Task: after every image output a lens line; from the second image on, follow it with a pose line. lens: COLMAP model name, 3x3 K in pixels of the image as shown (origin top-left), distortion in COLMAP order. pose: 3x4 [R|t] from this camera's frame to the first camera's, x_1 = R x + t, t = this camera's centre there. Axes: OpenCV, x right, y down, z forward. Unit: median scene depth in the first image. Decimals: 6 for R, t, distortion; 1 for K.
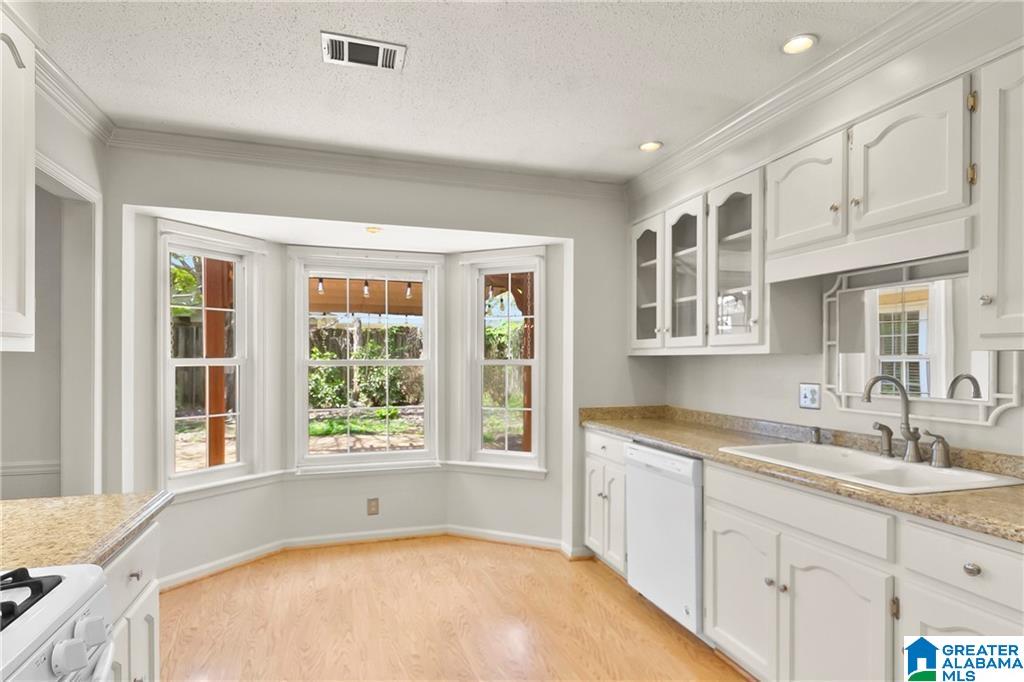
lens RADIAL K [[556.9, 0, 512.0], [0, 556.9, 341.0], [0, 0, 1]] dist [0.001009, 0.000030]
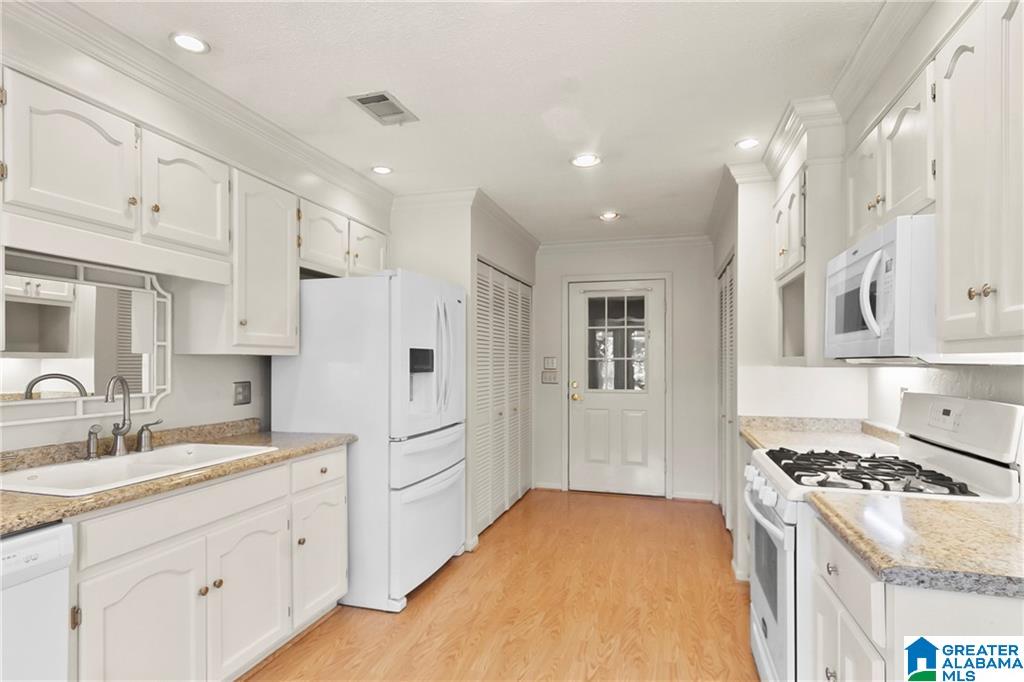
lens RADIAL K [[521.8, 0, 517.1], [0, 521.8, 359.0], [0, 0, 1]] dist [0.003827, 0.000523]
pose [[-0.820319, -0.002746, 0.571900, -0.490720], [-0.019659, 0.999533, -0.023398, 0.040362], [-0.571569, -0.030437, -0.819990, 1.409229]]
